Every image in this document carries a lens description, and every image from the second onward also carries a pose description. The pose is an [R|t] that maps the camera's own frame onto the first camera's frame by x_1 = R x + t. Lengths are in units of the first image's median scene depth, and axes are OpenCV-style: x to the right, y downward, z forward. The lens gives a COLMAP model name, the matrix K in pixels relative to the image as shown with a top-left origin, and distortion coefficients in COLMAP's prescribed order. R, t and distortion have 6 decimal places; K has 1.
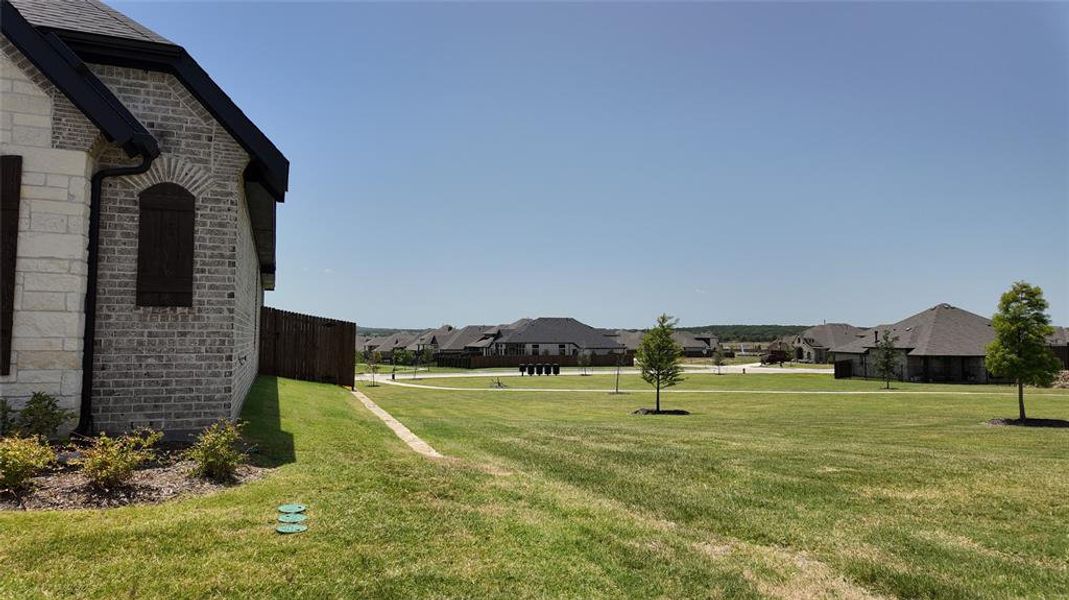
lens RADIAL K [[623.2, 0, 528.2], [0, 623.2, 304.5], [0, 0, 1]] dist [0.018545, -0.016714]
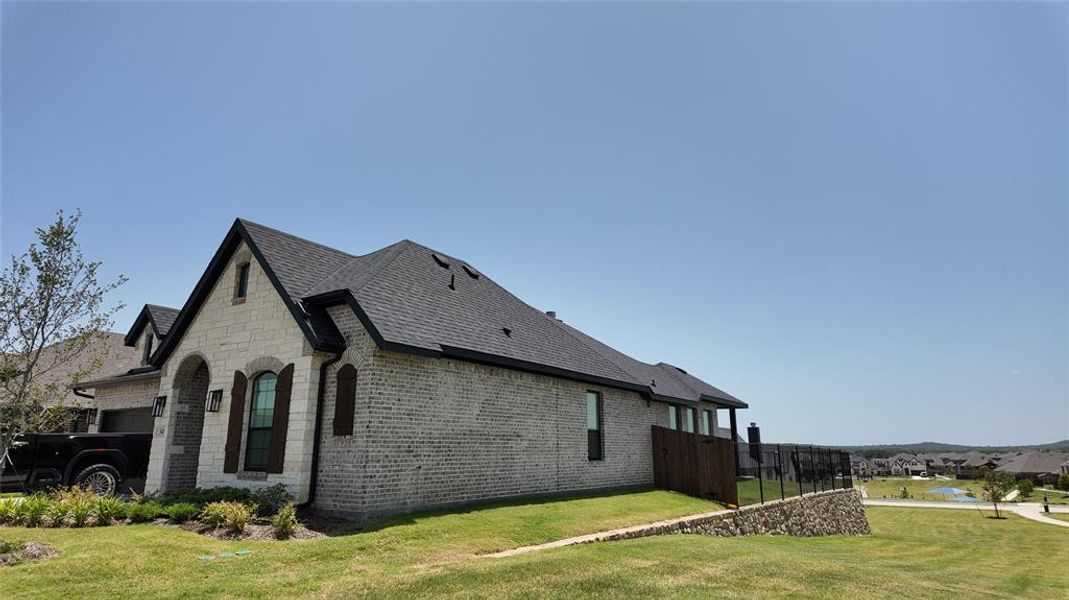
lens RADIAL K [[623.2, 0, 533.8], [0, 623.2, 303.8], [0, 0, 1]] dist [0.018545, -0.016714]
pose [[0.586248, -0.198410, -0.785460, 1.132750], [0.047616, 0.976308, -0.211081, 0.036744], [0.808731, 0.086345, 0.581806, 0.379929]]
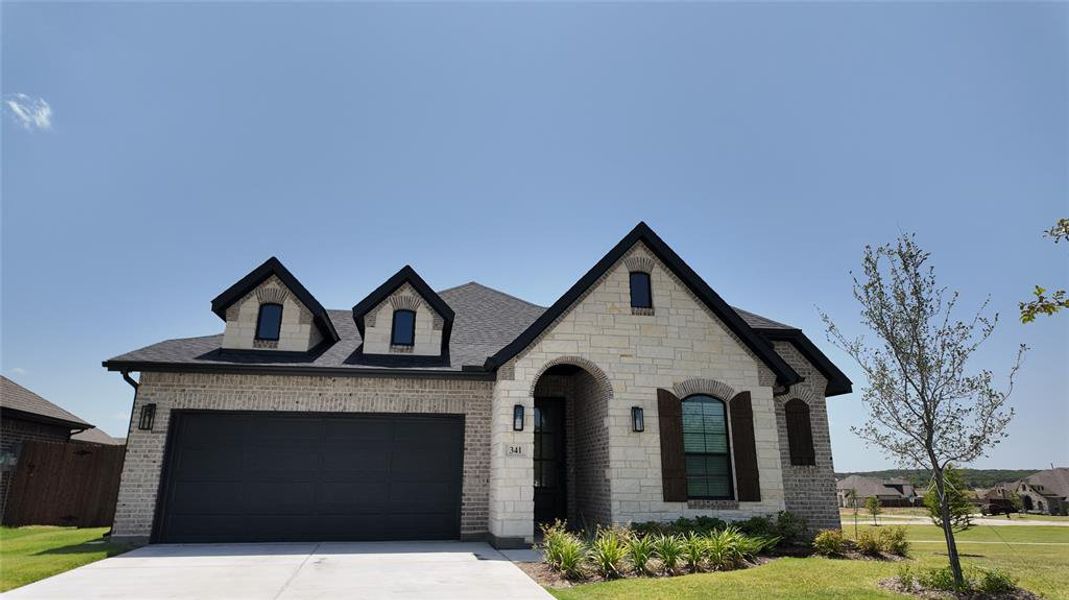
lens RADIAL K [[623.2, 0, 536.9], [0, 623.2, 297.4], [0, 0, 1]] dist [0.018545, -0.016714]
pose [[0.976745, -0.058766, -0.206196, -0.923683], [0.008993, 0.972087, -0.234447, -0.052398], [0.214218, 0.227140, 0.950009, -1.046908]]
